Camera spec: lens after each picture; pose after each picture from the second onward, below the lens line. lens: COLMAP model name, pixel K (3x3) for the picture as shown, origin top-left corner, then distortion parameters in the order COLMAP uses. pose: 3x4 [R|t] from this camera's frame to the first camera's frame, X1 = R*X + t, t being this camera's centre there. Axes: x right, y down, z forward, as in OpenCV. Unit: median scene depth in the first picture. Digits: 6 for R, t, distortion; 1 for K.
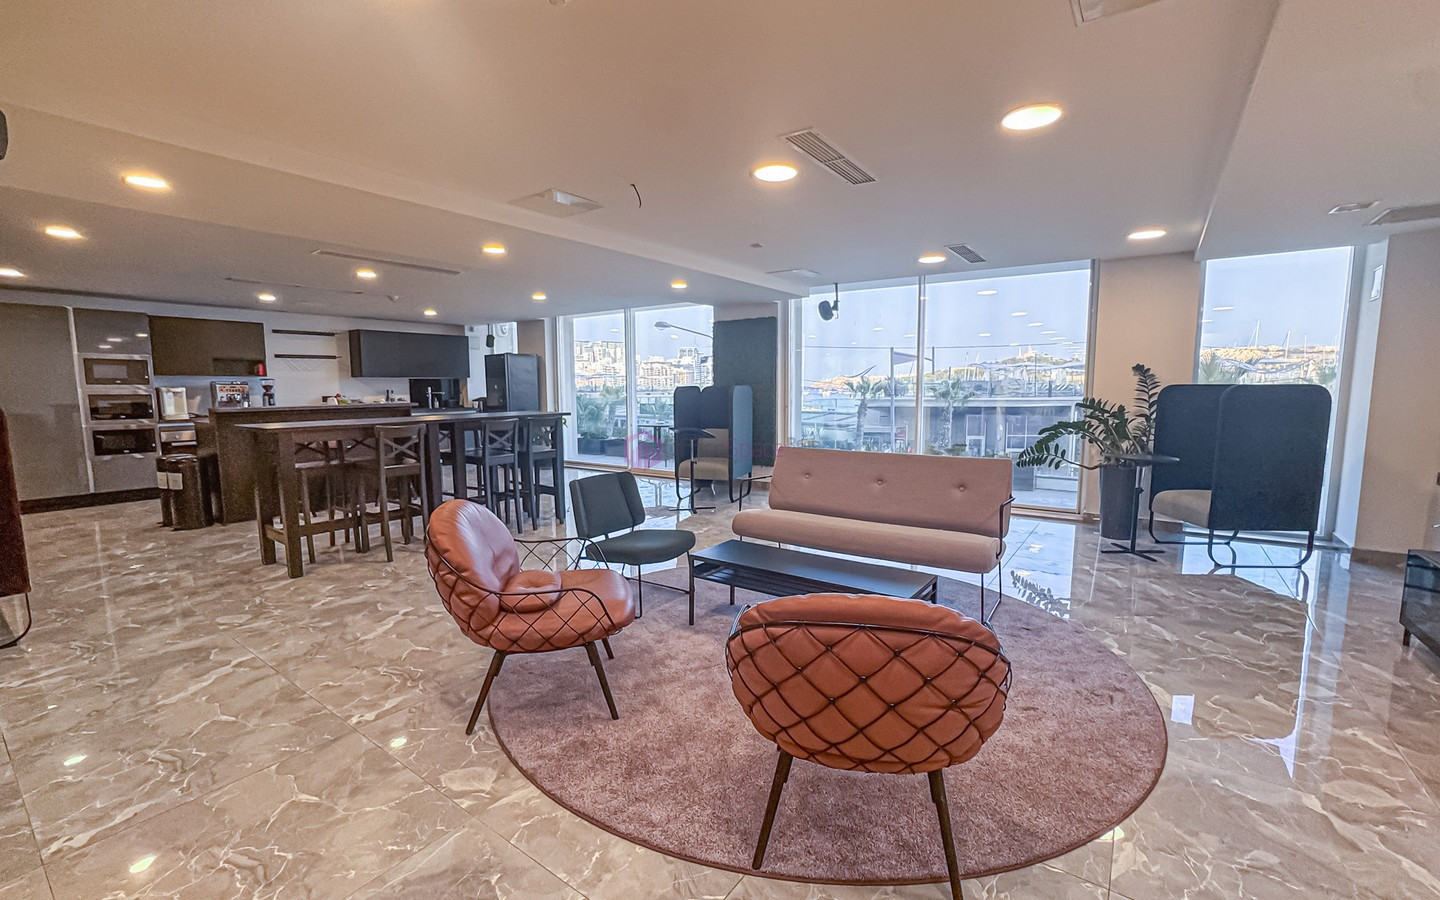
lens RADIAL K [[602.8, 0, 725.5], [0, 602.8, 447.7], [0, 0, 1]] dist [-0.040450, 0.017837]
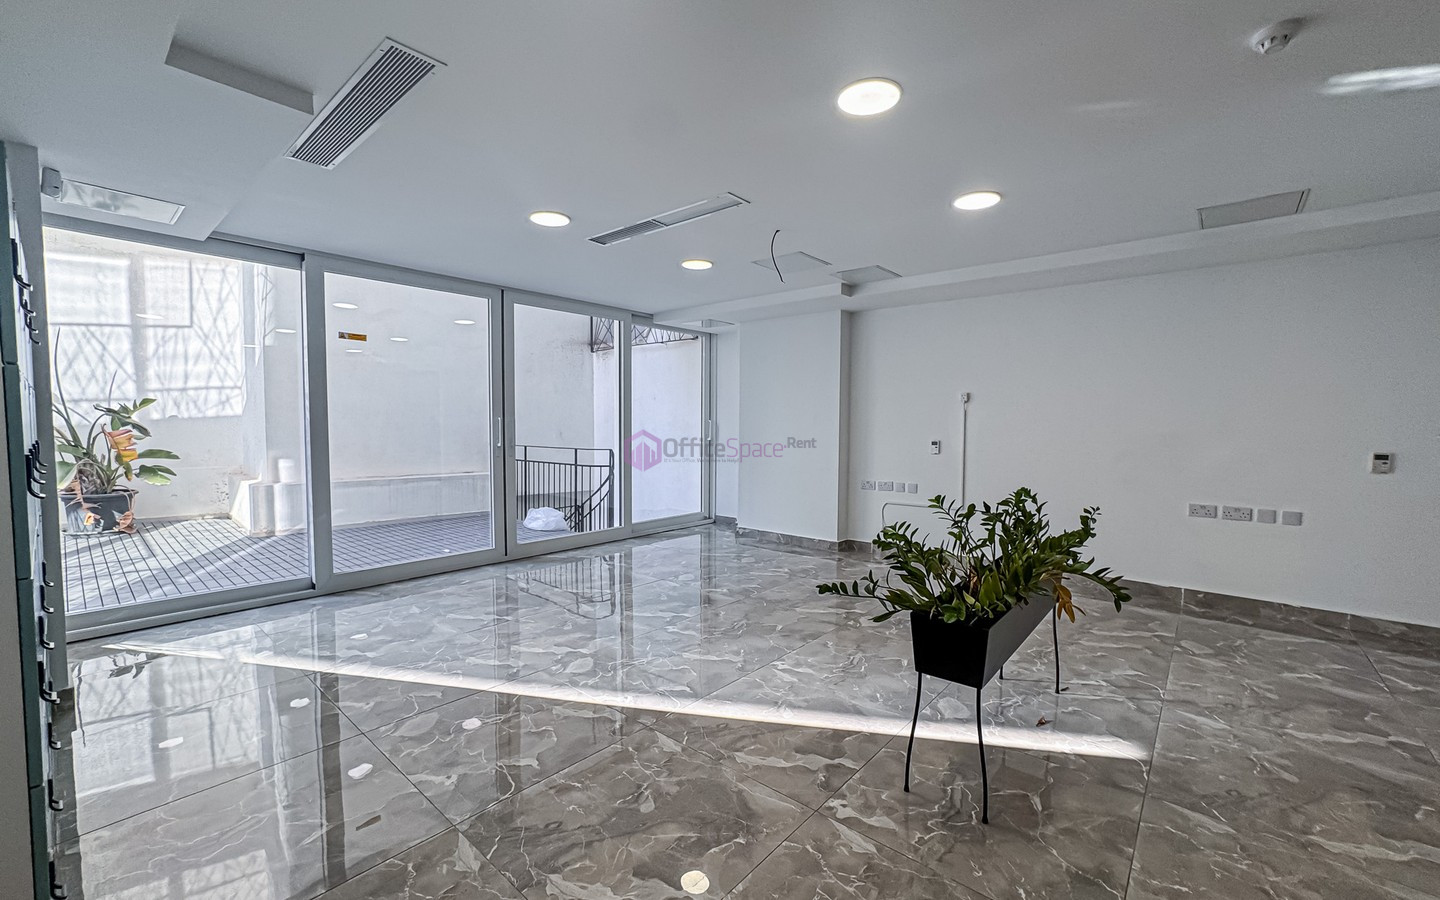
lens RADIAL K [[581.5, 0, 722.3], [0, 581.5, 448.2], [0, 0, 1]] dist [-0.035428, 0.014259]
pose [[-0.092158, 0.057919, -0.994058, 0.176725], [-0.102475, 0.992455, 0.067326, -0.026088], [0.990457, 0.108070, -0.085528, 0.251360]]
